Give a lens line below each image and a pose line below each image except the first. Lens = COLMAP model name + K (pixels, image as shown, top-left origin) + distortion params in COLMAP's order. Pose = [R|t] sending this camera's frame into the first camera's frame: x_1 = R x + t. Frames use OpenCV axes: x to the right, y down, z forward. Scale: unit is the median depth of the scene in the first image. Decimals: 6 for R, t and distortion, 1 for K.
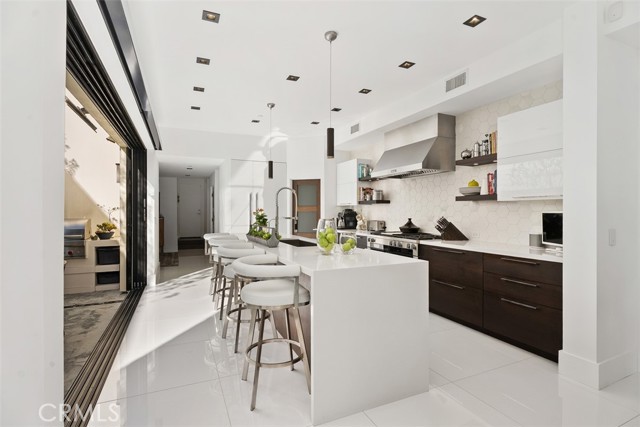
lens RADIAL K [[320.8, 0, 320.0], [0, 320.8, 213.5], [0, 0, 1]] dist [0.000634, -0.000019]
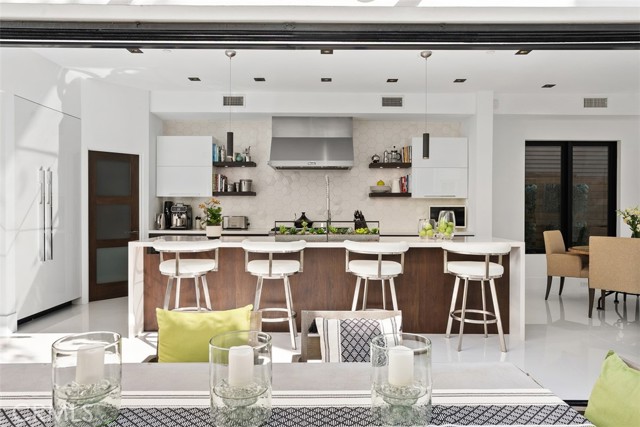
lens RADIAL K [[423.0, 0, 320.0], [0, 423.0, 213.5], [0, 0, 1]] dist [-0.007235, -0.001448]
pose [[0.414811, -0.008733, 0.909866, -0.814262], [0.002331, 0.999961, 0.008535, 0.007584], [-0.909905, -0.001419, 0.414815, 0.388786]]
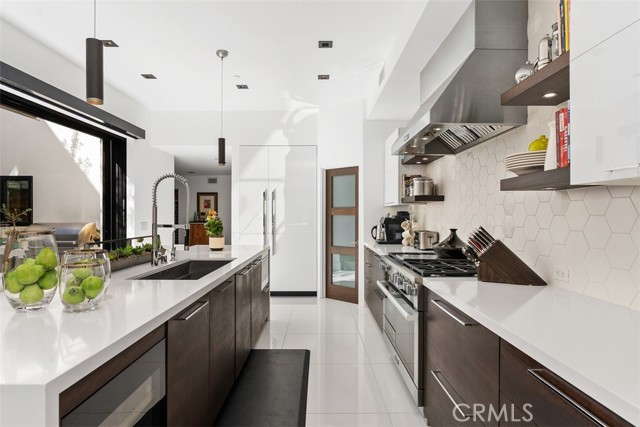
lens RADIAL K [[370.5, 0, 320.8], [0, 370.5, 216.7], [0, 0, 1]] dist [-0.001936, -0.000121]
pose [[0.911630, 0.002158, -0.411006, 0.306078], [-0.002478, 0.999997, -0.000245, -0.003159], [0.411004, 0.001242, 0.911632, 0.346853]]
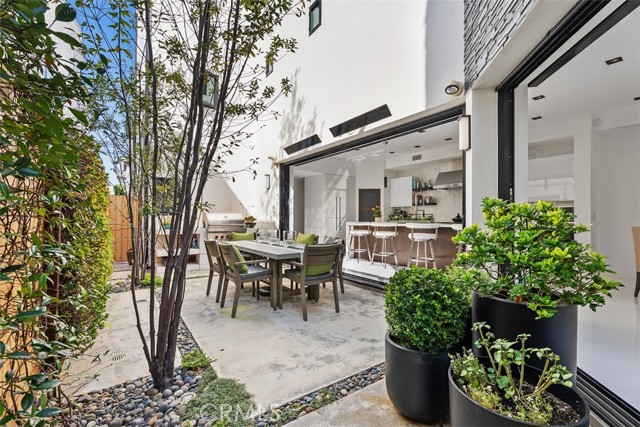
lens RADIAL K [[288.9, 0, 320.0], [0, 288.9, 213.5], [0, 0, 1]] dist [-0.000305, 0.000092]
pose [[0.983512, 0.008768, 0.180632, -0.654624], [-0.004634, 0.999718, -0.023294, 0.049530], [-0.180785, 0.022073, 0.983275, -0.326174]]
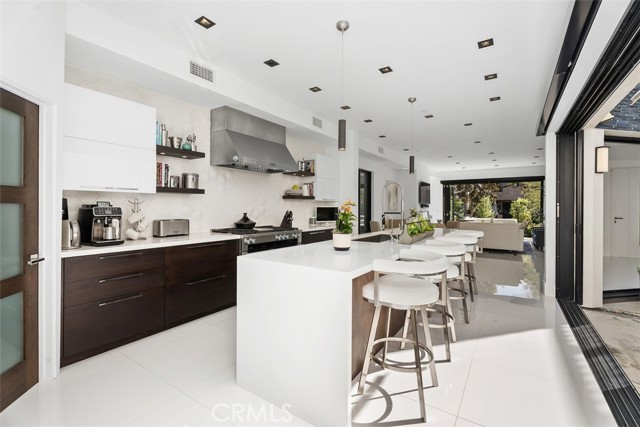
lens RADIAL K [[288.9, 0, 320.0], [0, 288.9, 213.5], [0, 0, 1]] dist [-0.000305, 0.000092]
pose [[-0.528533, -0.018161, 0.848718, -0.525044], [0.003393, 0.999718, 0.023505, -0.002162], [-0.848906, 0.015303, -0.528322, 1.175654]]
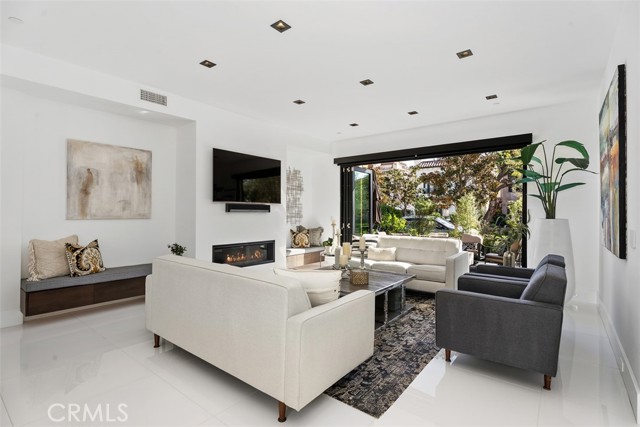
lens RADIAL K [[310.8, 0, 319.0], [0, 310.8, 209.8], [0, 0, 1]] dist [-0.000647, -0.000045]
pose [[-0.459081, 0.002596, 0.888390, -0.151368], [0.001867, 0.999996, -0.001957, 0.004226], [-0.888392, 0.000760, -0.459085, -0.282108]]
